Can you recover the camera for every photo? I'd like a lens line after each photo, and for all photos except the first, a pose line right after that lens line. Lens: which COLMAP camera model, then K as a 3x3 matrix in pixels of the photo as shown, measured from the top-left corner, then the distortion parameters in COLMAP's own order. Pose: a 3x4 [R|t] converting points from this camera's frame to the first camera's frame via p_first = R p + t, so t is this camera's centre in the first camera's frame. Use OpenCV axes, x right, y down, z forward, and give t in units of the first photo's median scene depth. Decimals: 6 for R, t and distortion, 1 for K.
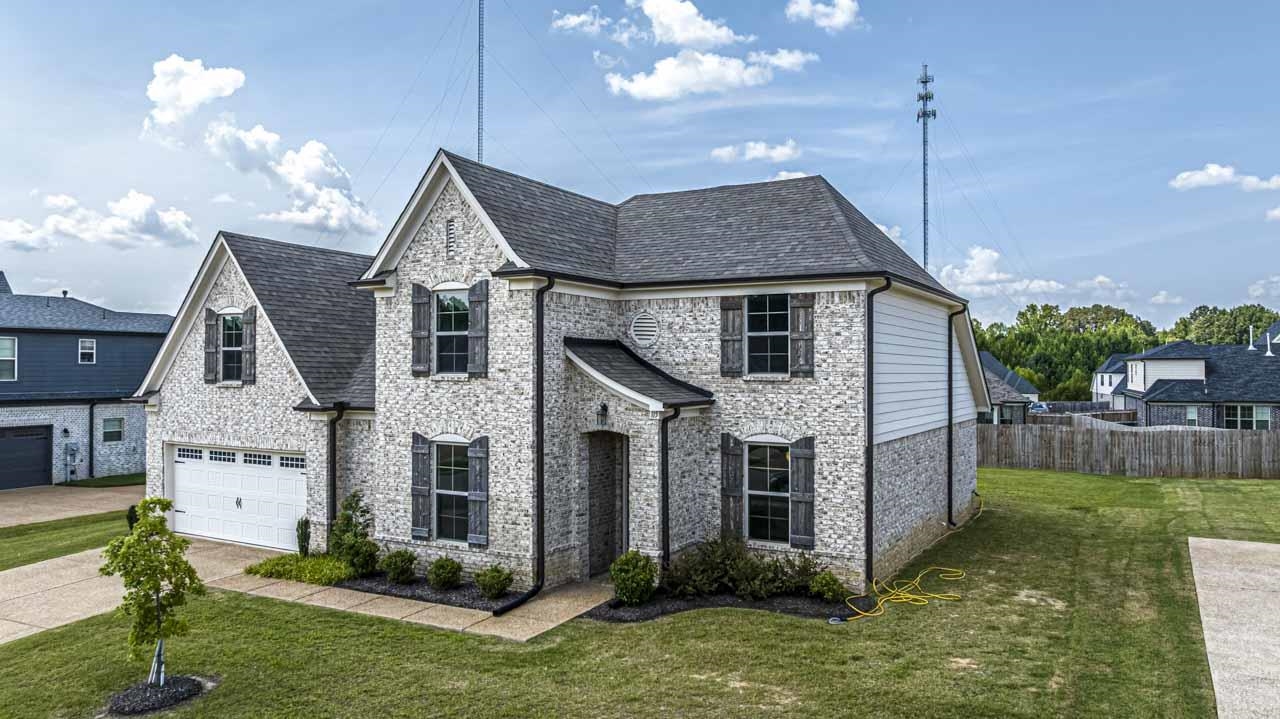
lens RADIAL K [[899.5, 0, 642.0], [0, 899.5, 357.7], [0, 0, 1]] dist [-0.026519, 0.027359]
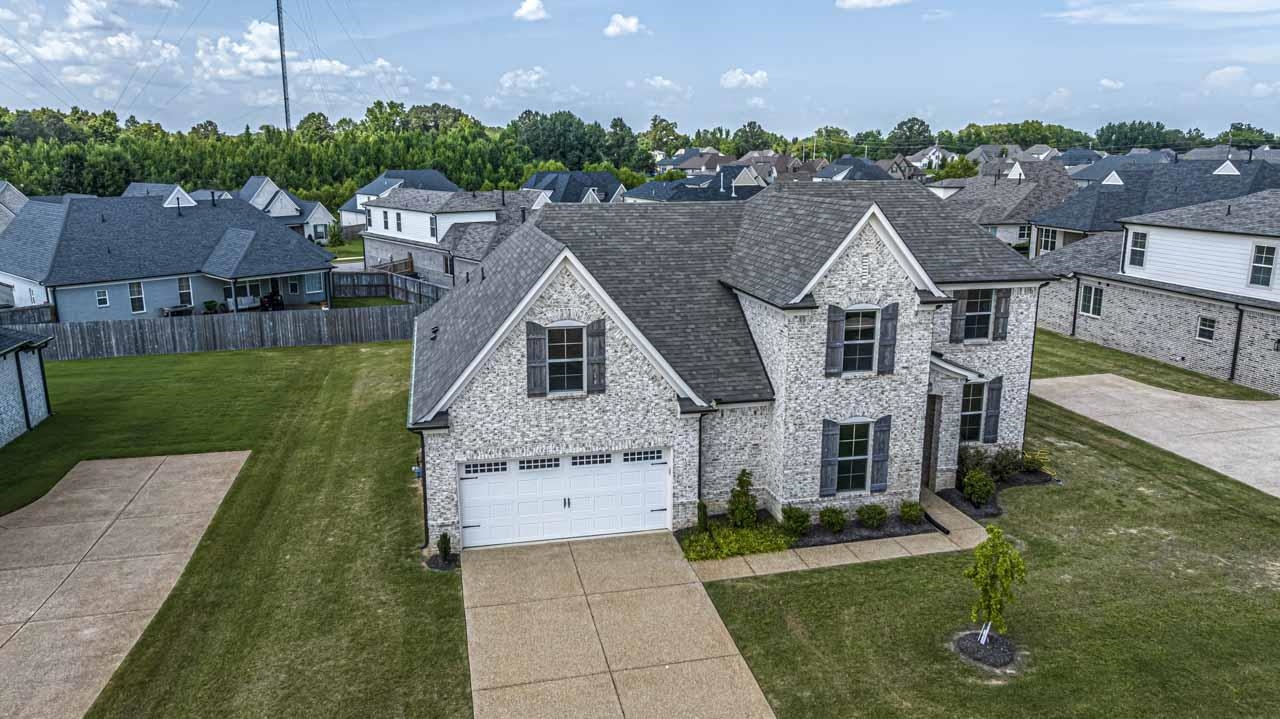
lens RADIAL K [[899.5, 0, 642.2], [0, 899.5, 359.1], [0, 0, 1]] dist [-0.026519, 0.027359]
pose [[0.733283, -0.153787, 0.662303, -1.311107], [-0.008105, 0.972039, 0.234681, -0.306502], [-0.679875, -0.177456, 0.711533, 0.285215]]
